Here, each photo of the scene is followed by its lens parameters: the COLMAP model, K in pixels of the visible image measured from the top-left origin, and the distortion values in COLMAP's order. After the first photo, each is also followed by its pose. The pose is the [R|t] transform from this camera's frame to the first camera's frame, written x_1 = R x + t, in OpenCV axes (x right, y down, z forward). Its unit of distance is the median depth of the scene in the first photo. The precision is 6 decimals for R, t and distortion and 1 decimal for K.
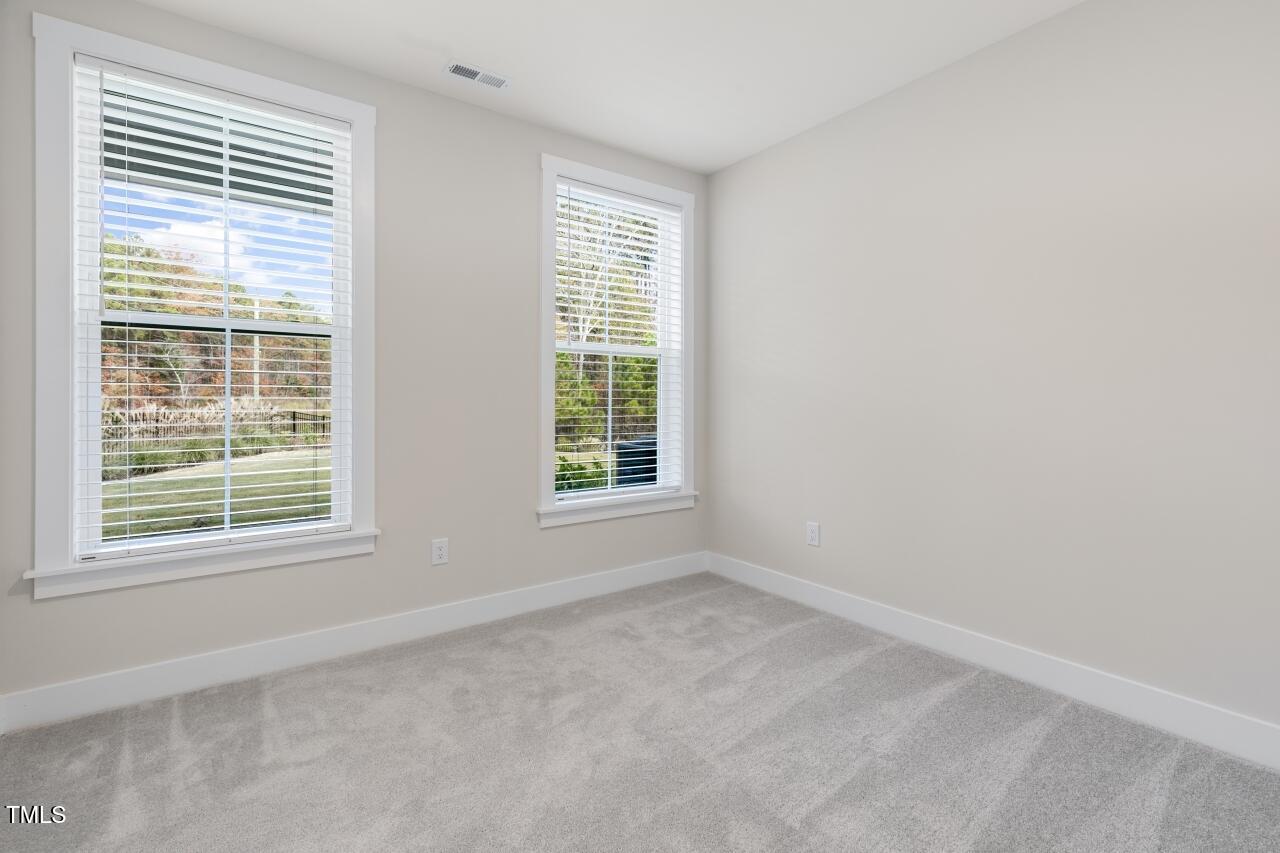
lens RADIAL K [[596.8, 0, 637.3], [0, 596.8, 403.7], [0, 0, 1]] dist [0.015157, -0.000277]
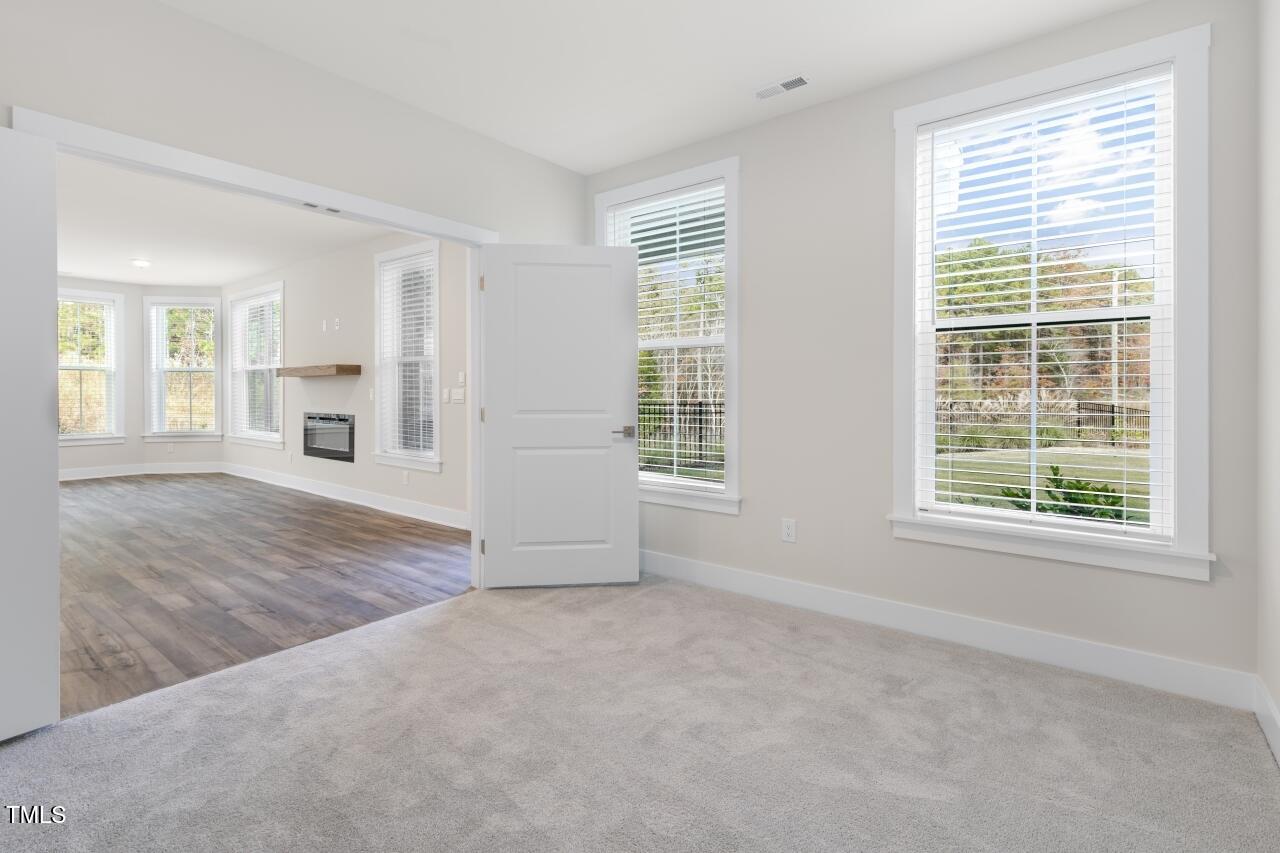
lens RADIAL K [[575.8, 0, 636.9], [0, 575.8, 395.6], [0, 0, 1]] dist [-0.003273, -0.000039]
pose [[0.279696, 0.004183, -0.960079, 0.528349], [-0.003065, 0.999989, 0.003464, -0.001659], [0.960084, 0.001974, 0.279706, 0.384574]]
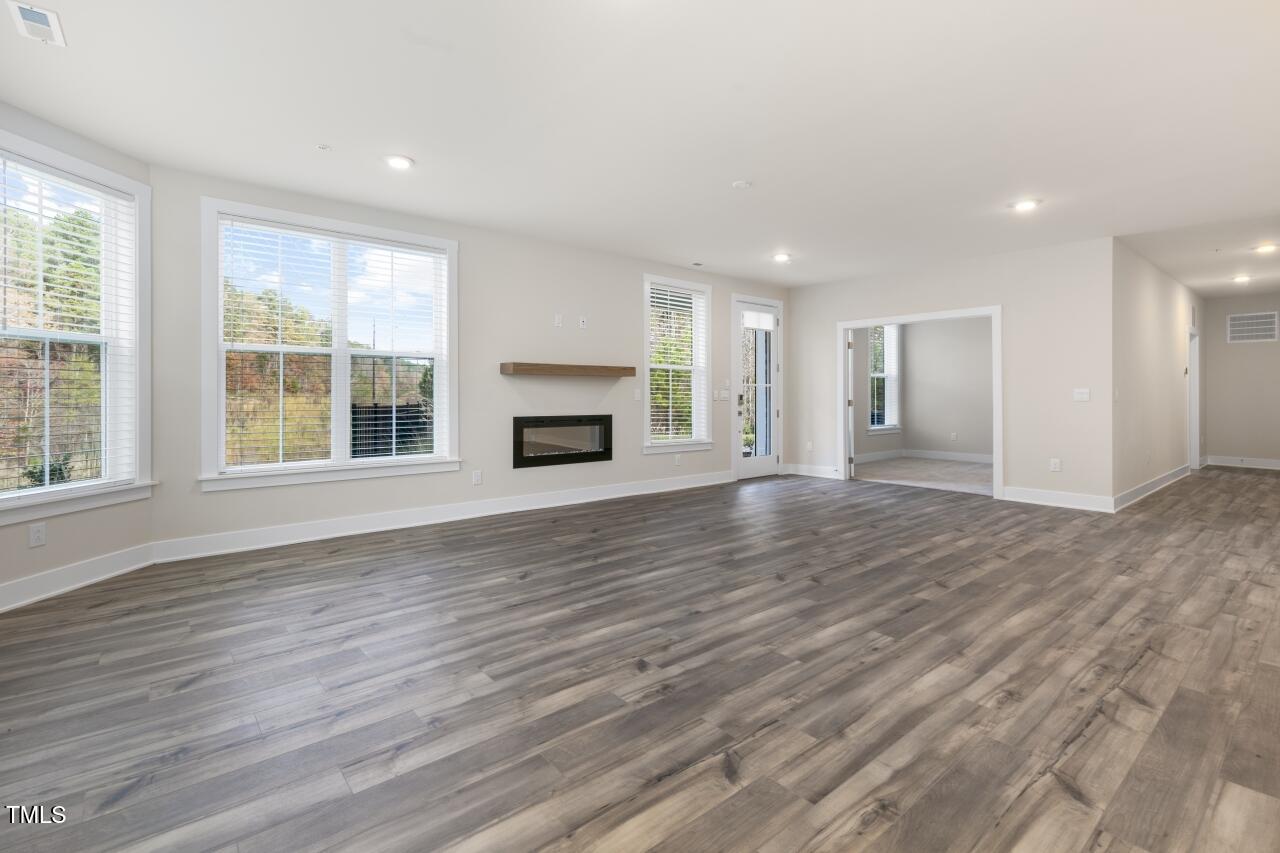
lens RADIAL K [[590.6, 0, 644.9], [0, 590.6, 393.7], [0, 0, 1]] dist [0.010008, -0.000593]
pose [[0.996979, -0.002257, 0.077636, -1.422323], [0.002720, 0.999979, -0.005860, 0.011492], [-0.077621, 0.006054, 0.996965, -1.835998]]
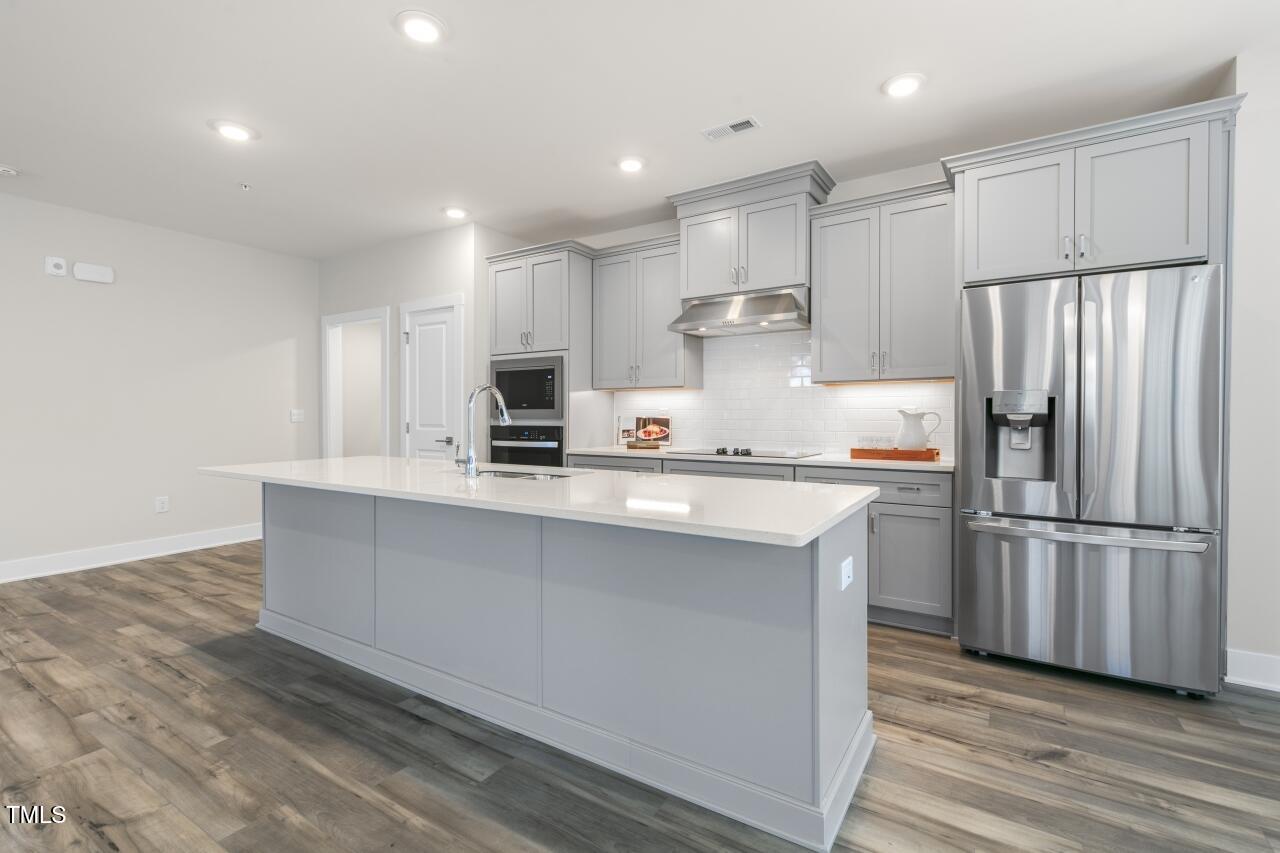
lens RADIAL K [[577.0, 0, 643.6], [0, 577.0, 415.0], [0, 0, 1]] dist [0.004156, 0.000895]
pose [[-0.372133, -0.003121, 0.928174, -1.306937], [0.004094, 0.999979, 0.005003, 0.007421], [-0.928170, 0.005662, -0.372112, -1.344938]]
